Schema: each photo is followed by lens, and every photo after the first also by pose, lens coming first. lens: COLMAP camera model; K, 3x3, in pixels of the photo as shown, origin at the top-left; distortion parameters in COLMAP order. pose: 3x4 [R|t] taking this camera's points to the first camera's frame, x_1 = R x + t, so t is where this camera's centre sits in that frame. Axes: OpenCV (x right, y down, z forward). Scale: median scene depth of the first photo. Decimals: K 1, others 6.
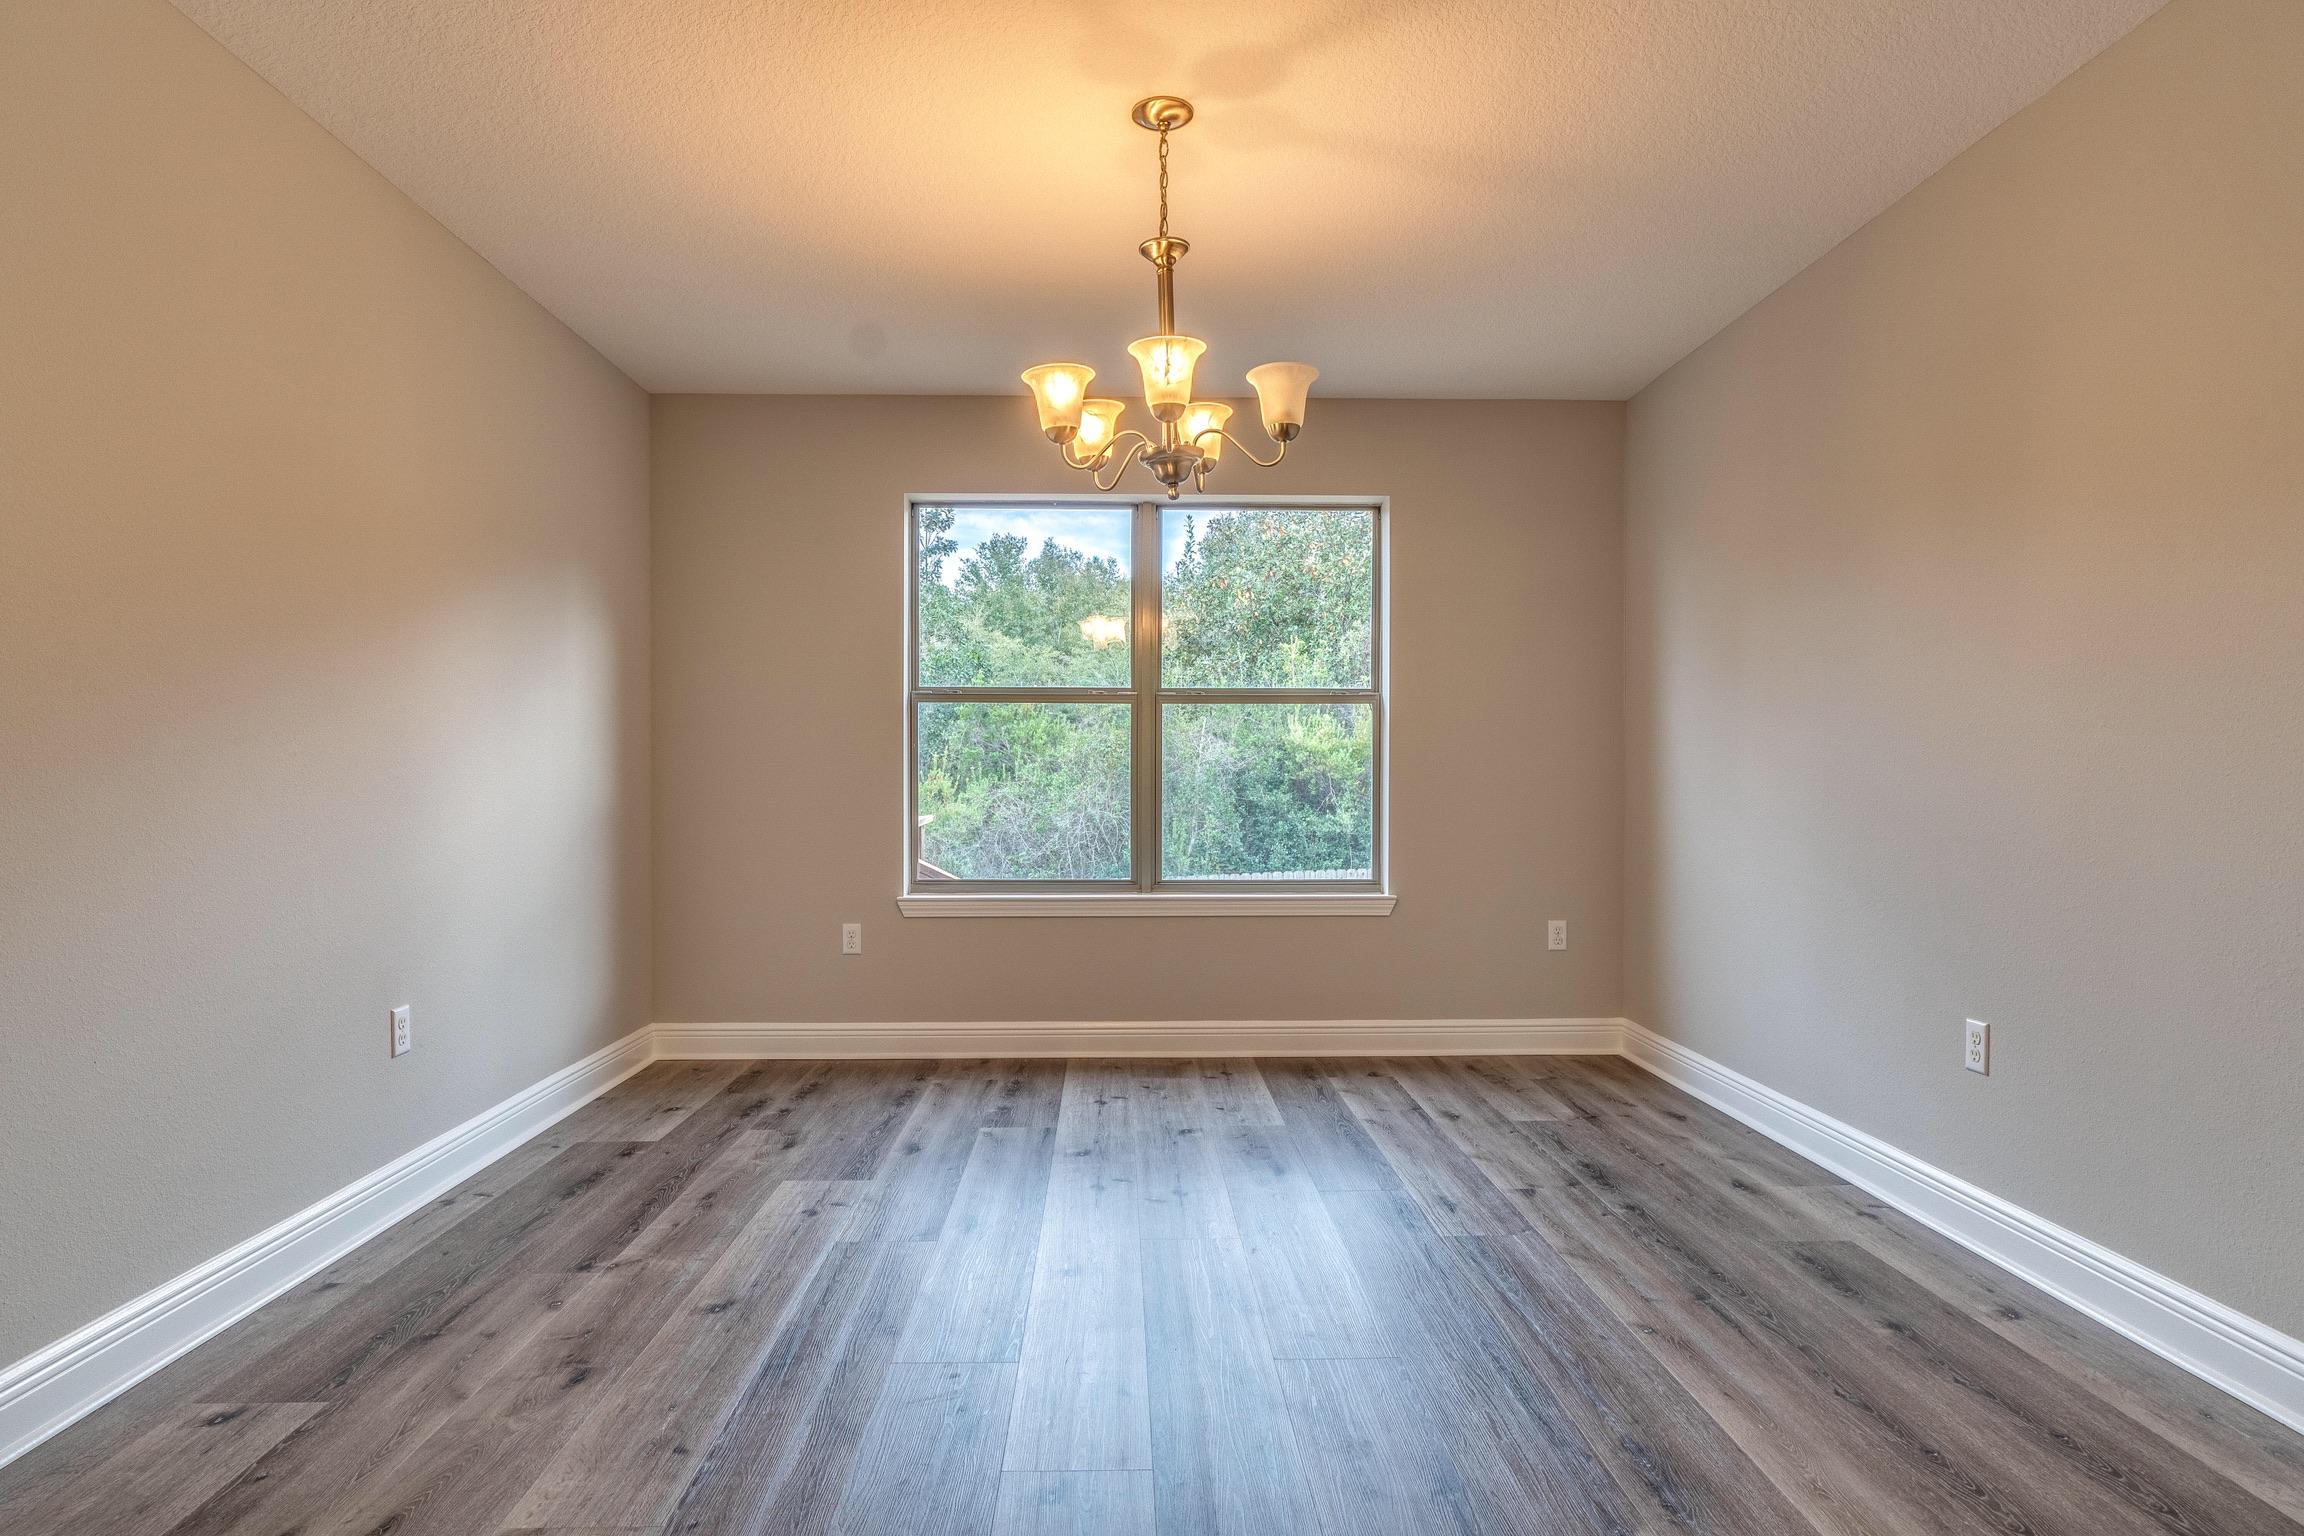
lens RADIAL K [[1265.8, 0, 1156.0], [0, 1265.8, 797.8], [0, 0, 1]] dist [-0.004009, -0.000849]
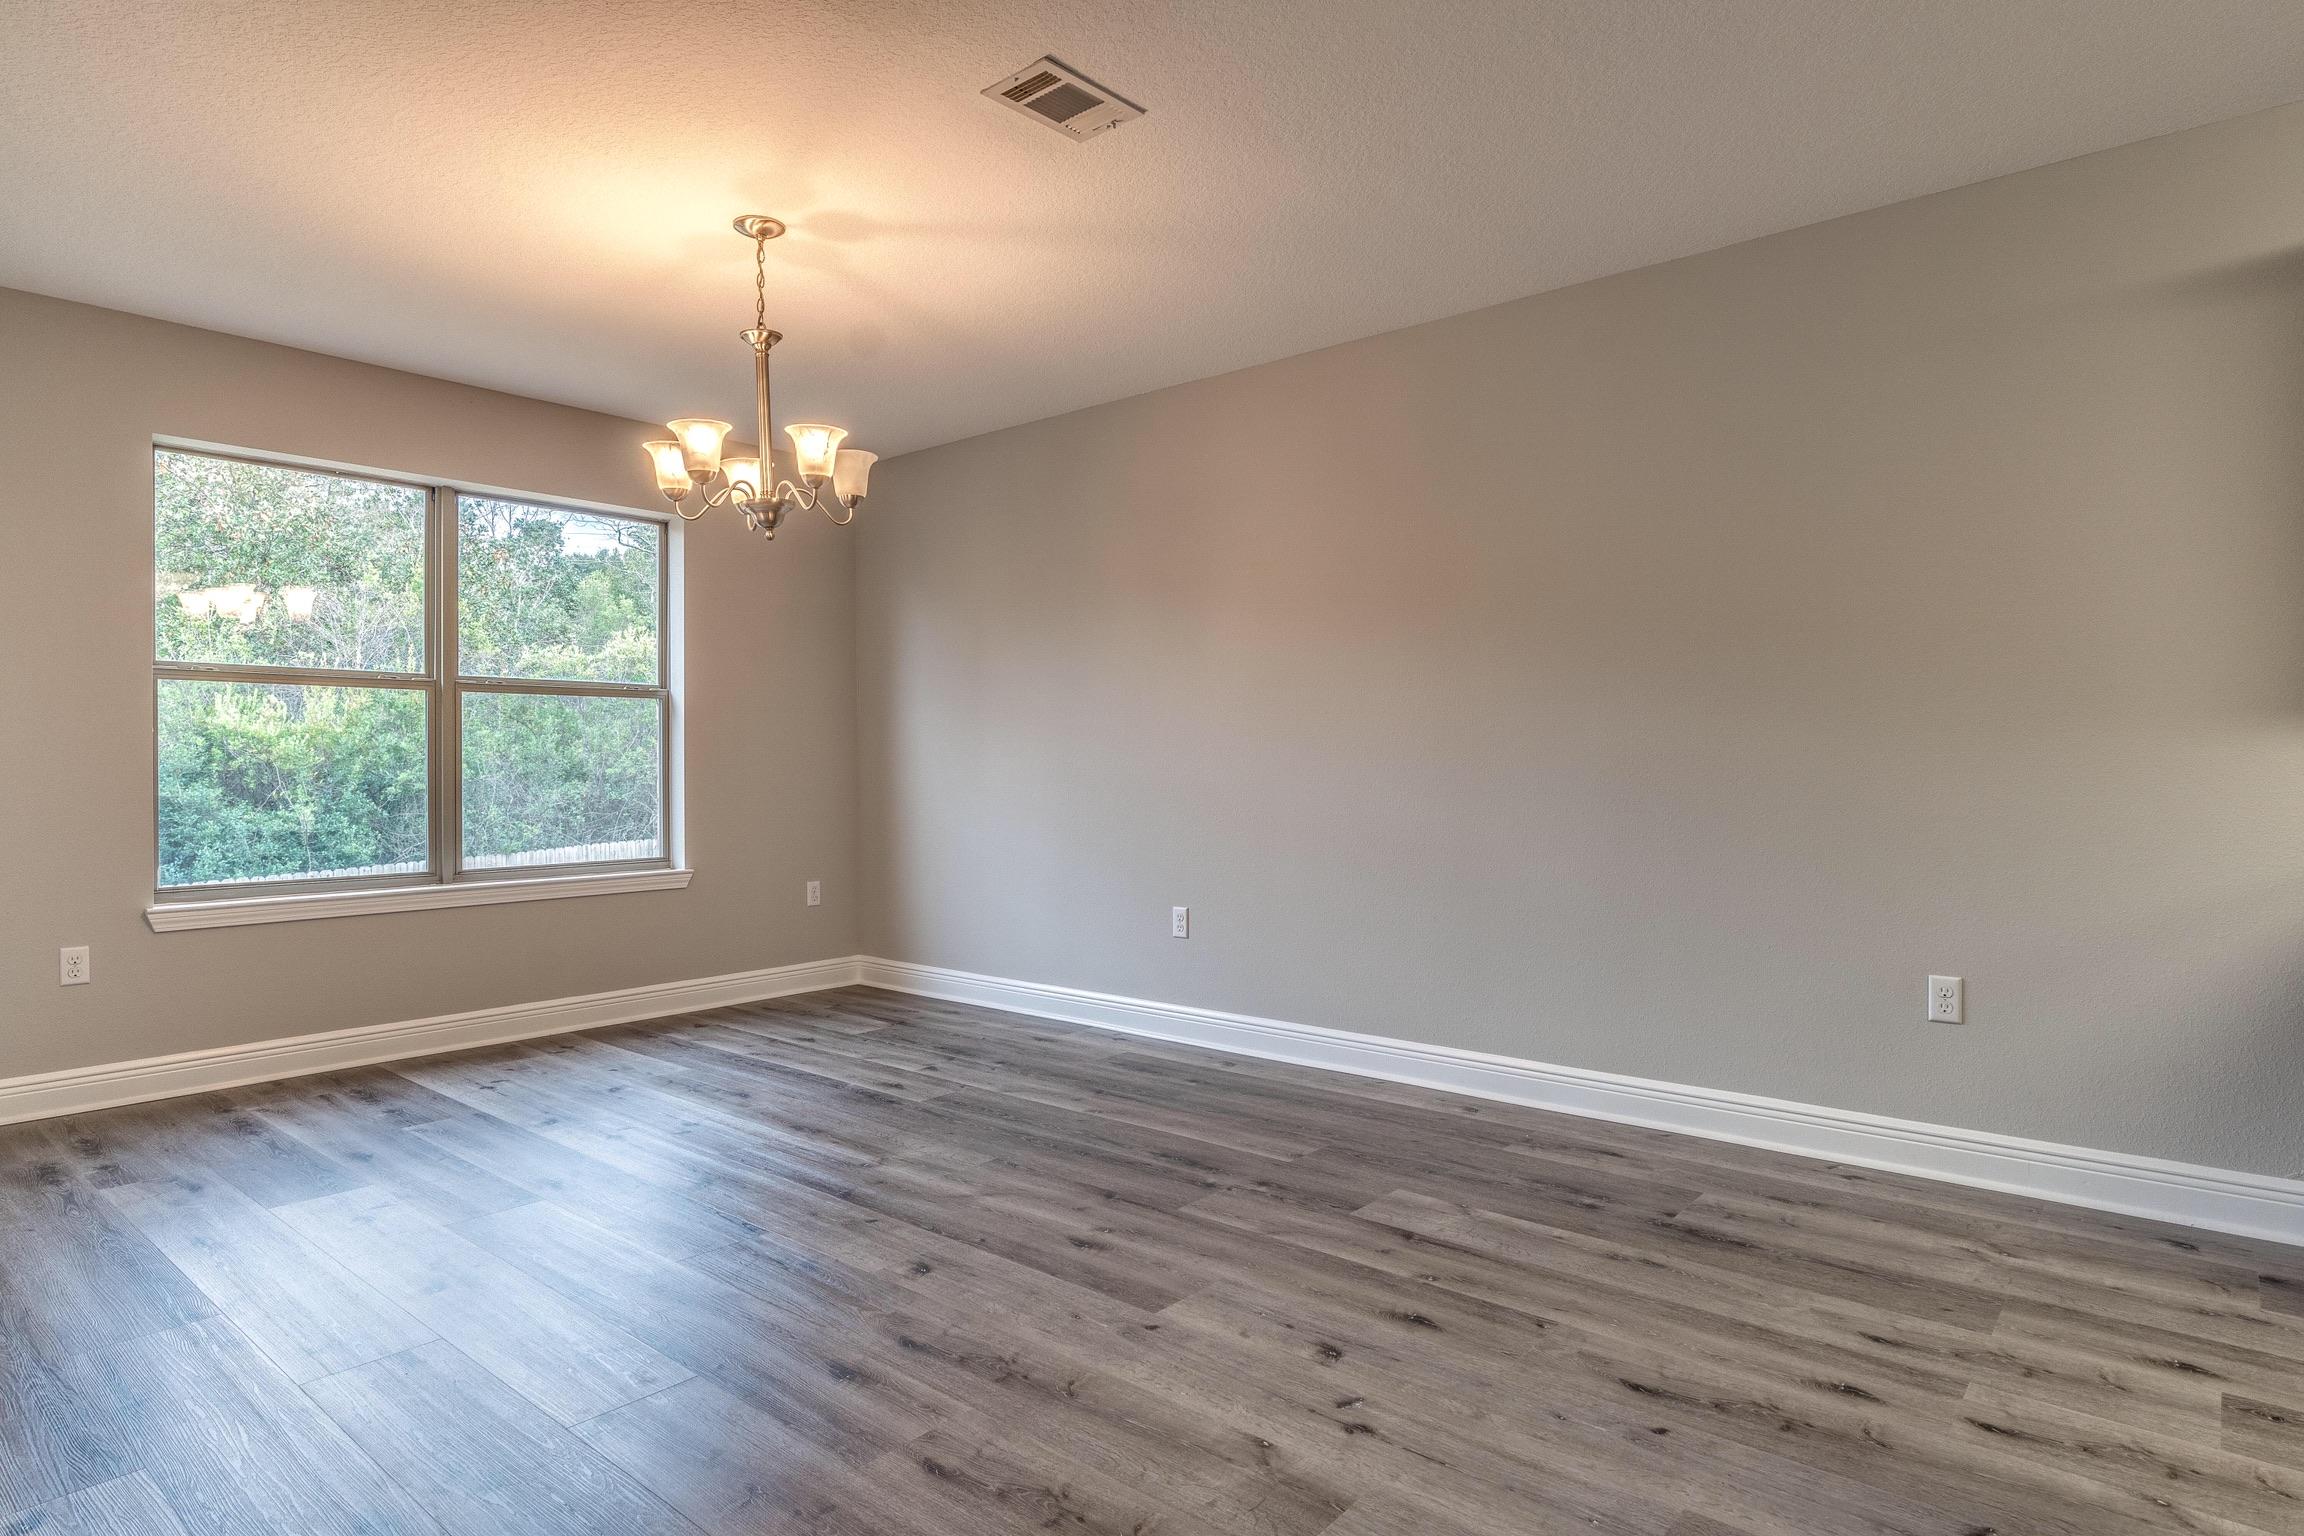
lens RADIAL K [[1247.2, 0, 1138.4], [0, 1247.2, 786.1], [0, 0, 1]] dist [-0.002126, -0.000342]
pose [[0.673527, -0.016006, 0.738989, -0.370244], [0.016575, 0.999841, 0.006550, 0.001627], [-0.738977, 0.007838, 0.673686, -0.049936]]
